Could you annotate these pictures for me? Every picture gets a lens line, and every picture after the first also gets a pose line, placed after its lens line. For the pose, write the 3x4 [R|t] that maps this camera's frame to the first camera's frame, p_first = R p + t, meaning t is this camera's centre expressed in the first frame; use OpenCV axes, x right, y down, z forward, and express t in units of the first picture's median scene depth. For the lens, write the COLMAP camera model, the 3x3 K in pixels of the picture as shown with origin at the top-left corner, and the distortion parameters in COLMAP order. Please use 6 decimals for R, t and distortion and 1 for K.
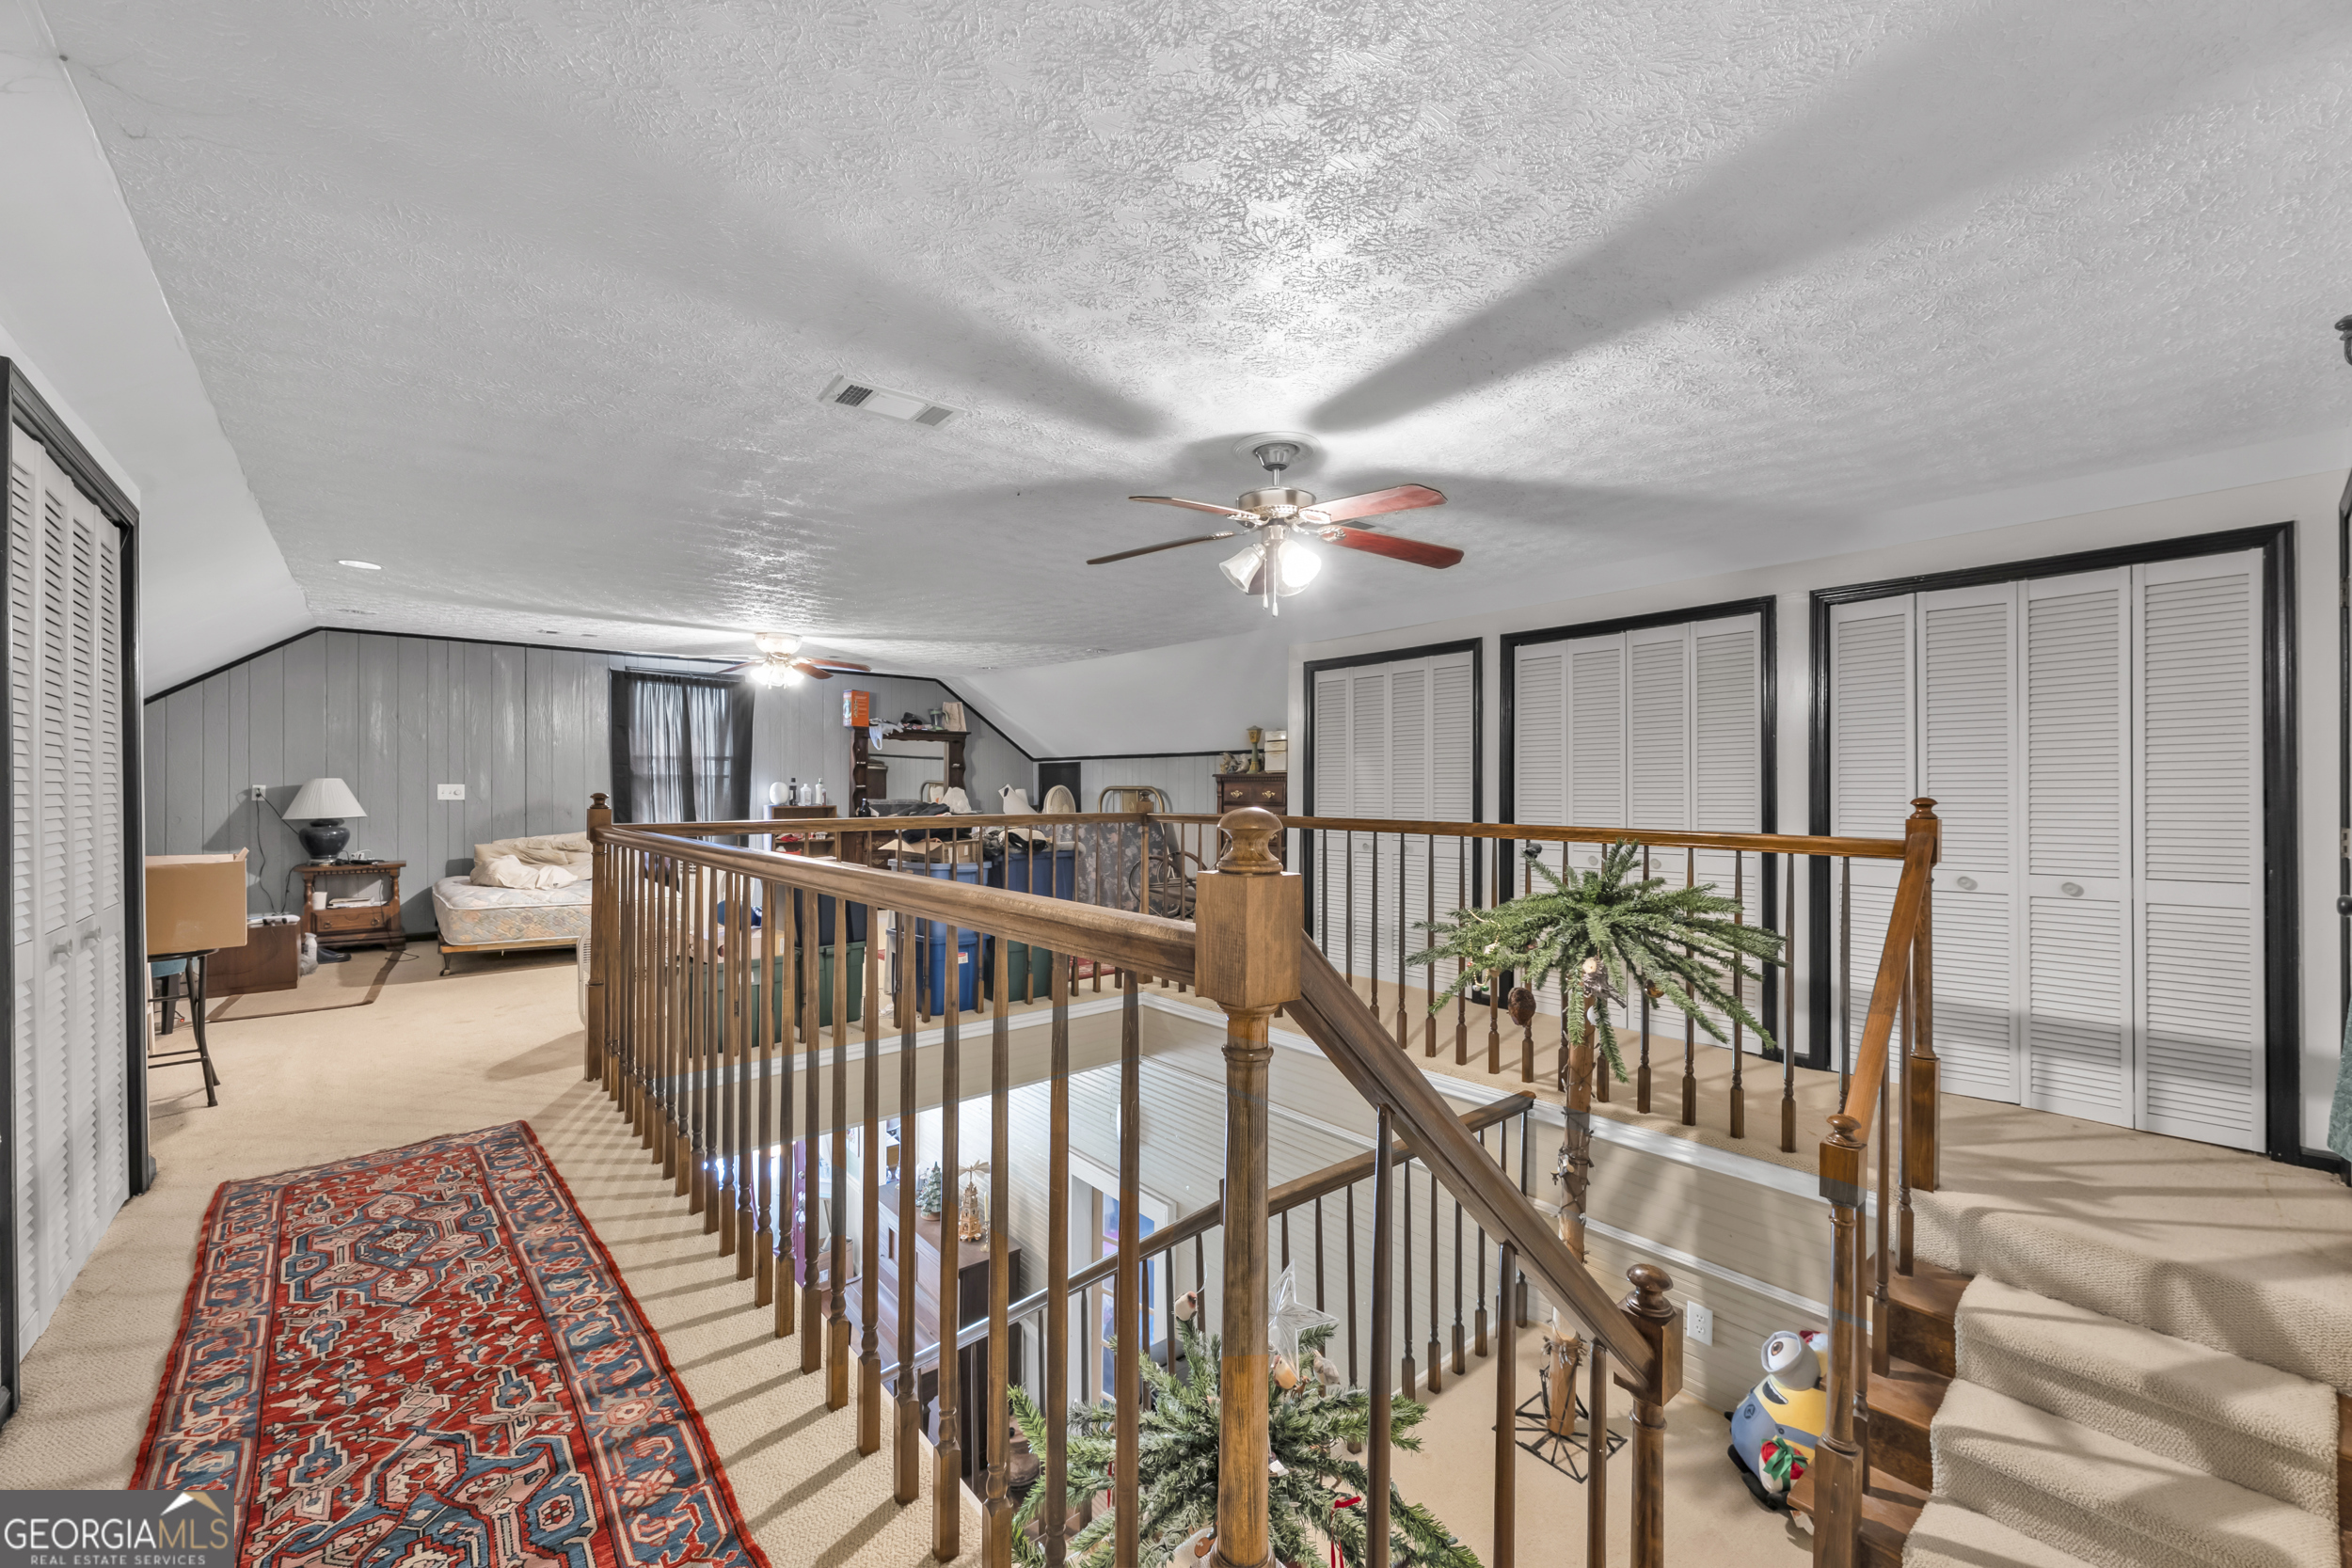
lens RADIAL K [[938.6, 0, 1188.7], [0, 938.6, 774.9], [0, 0, 1]] dist [-0.001066, -0.000407]
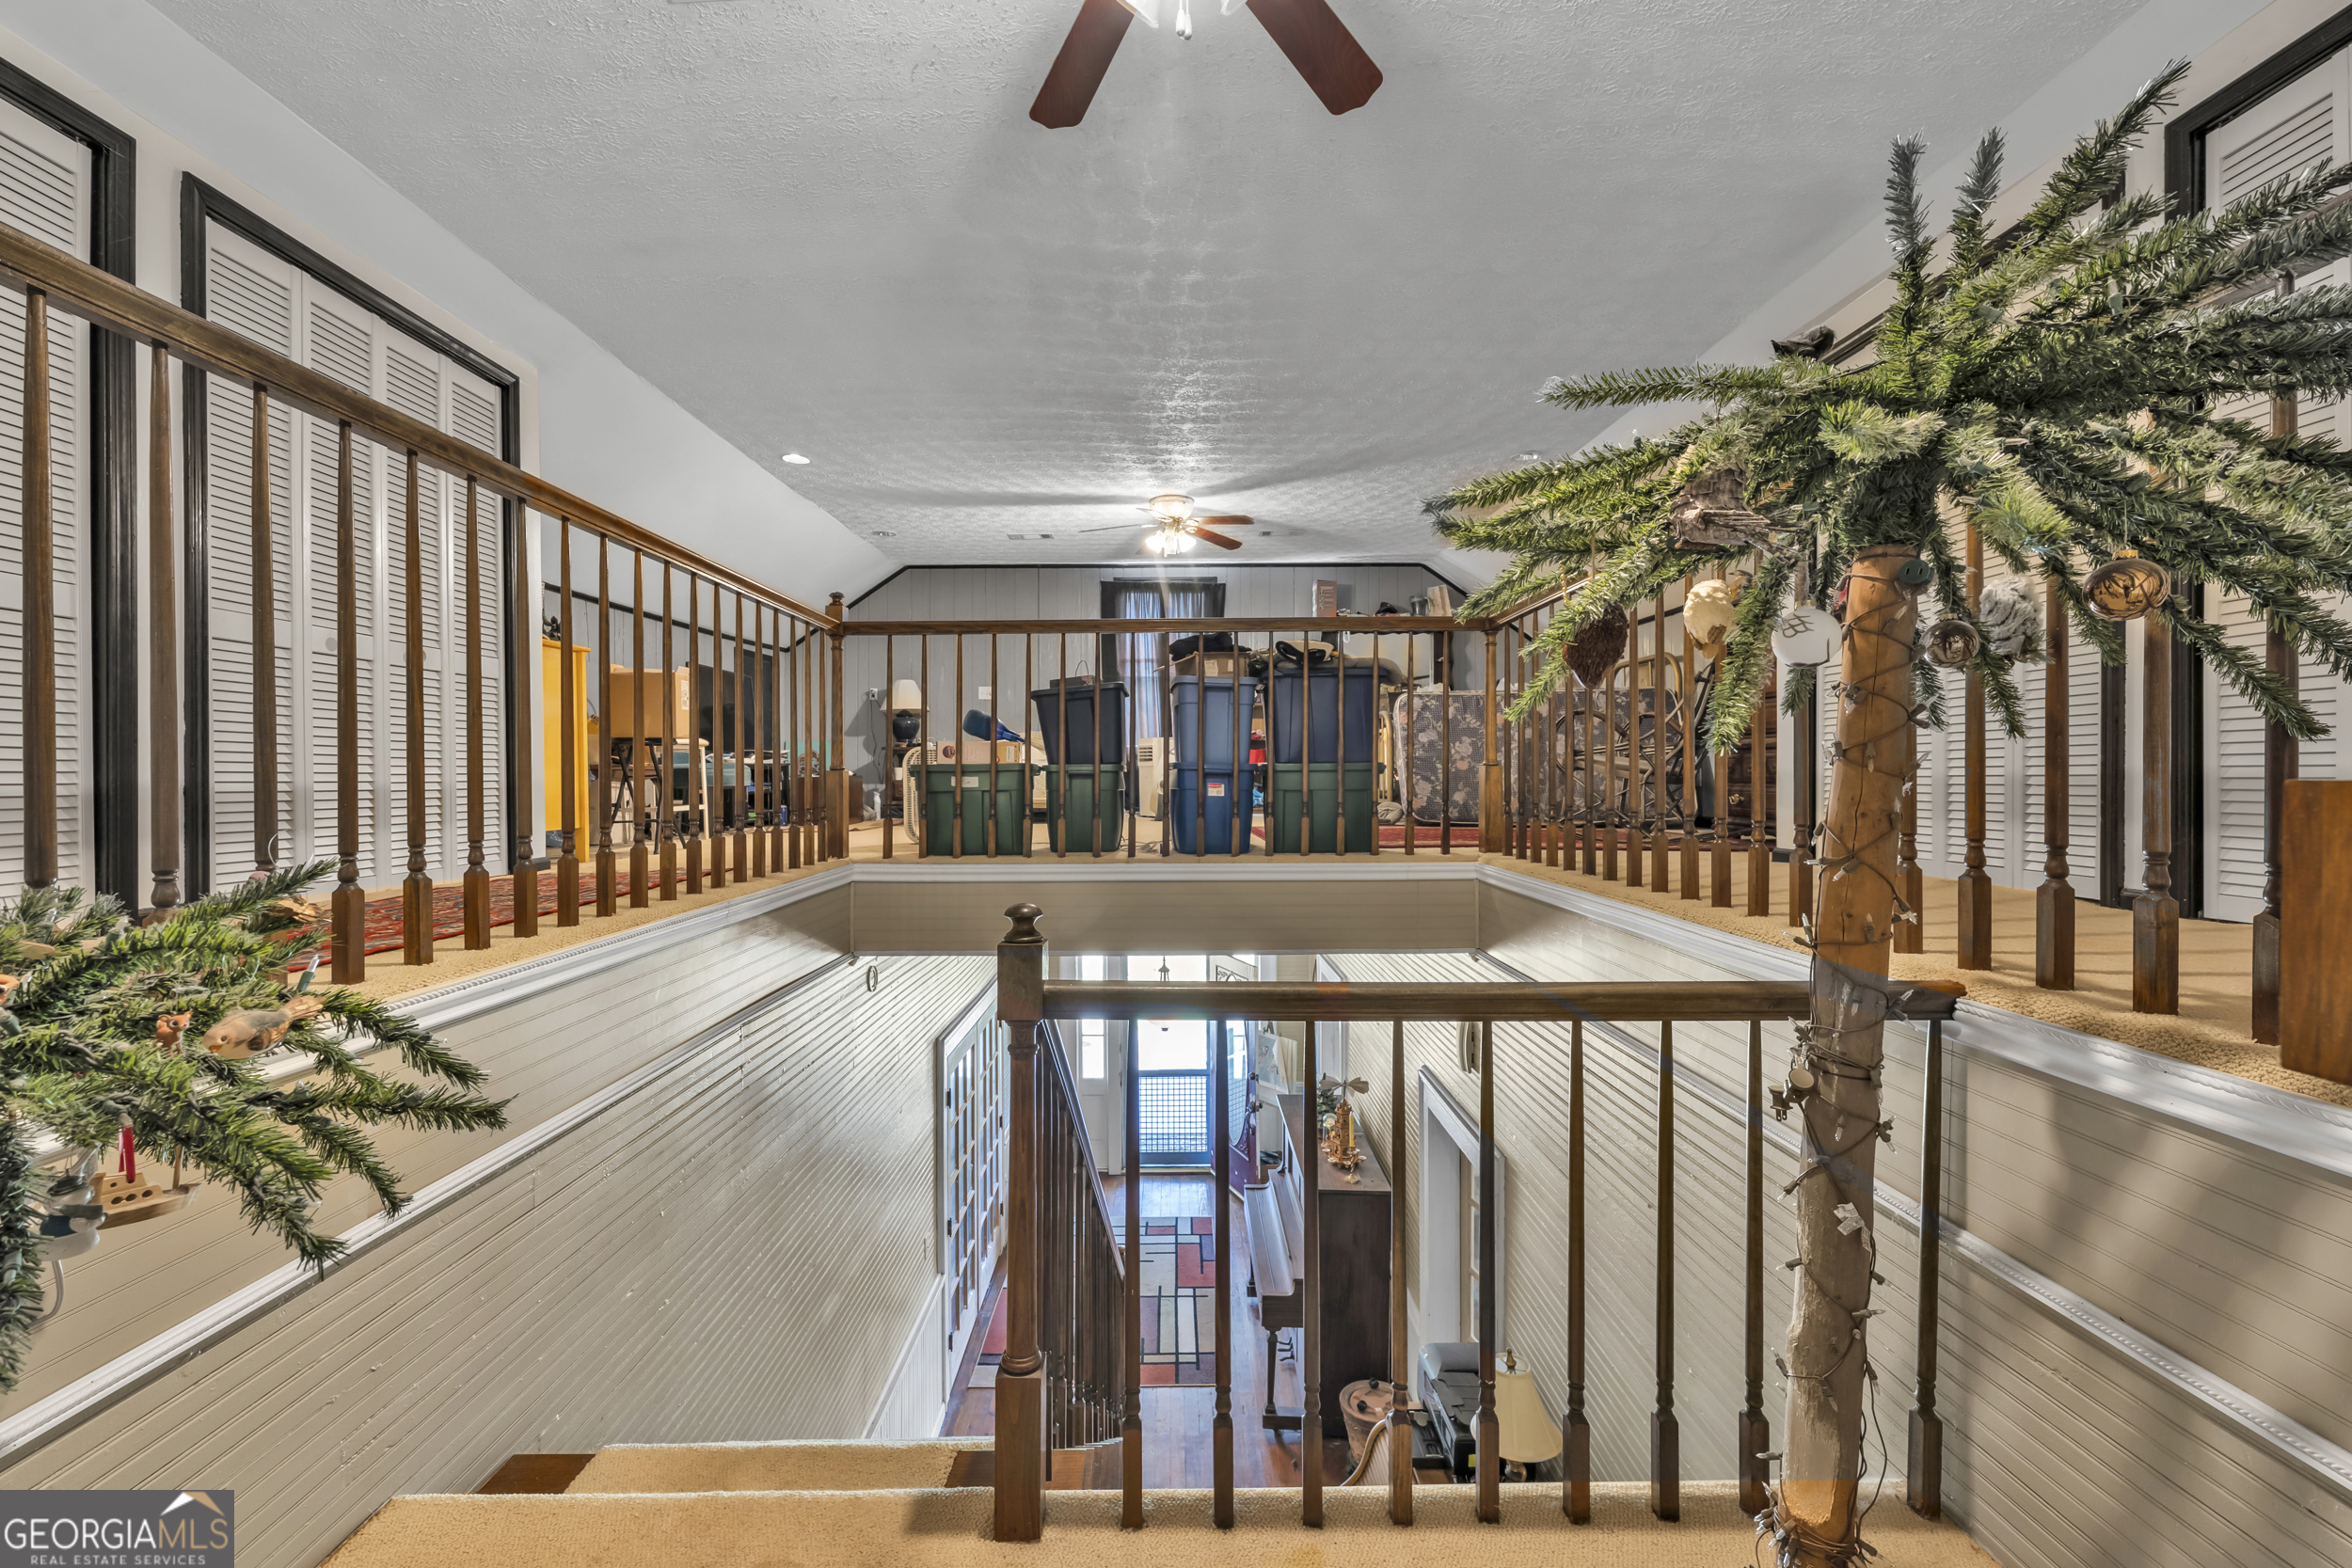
lens RADIAL K [[938.6, 0, 1188.7], [0, 938.6, 774.9], [0, 0, 1]] dist [-0.001066, -0.000407]
pose [[0.766387, -0.011829, -0.642270, 0.208888], [0.024649, 0.999636, 0.011001, 0.130507], [0.641906, -0.024262, 0.766399, 0.258940]]
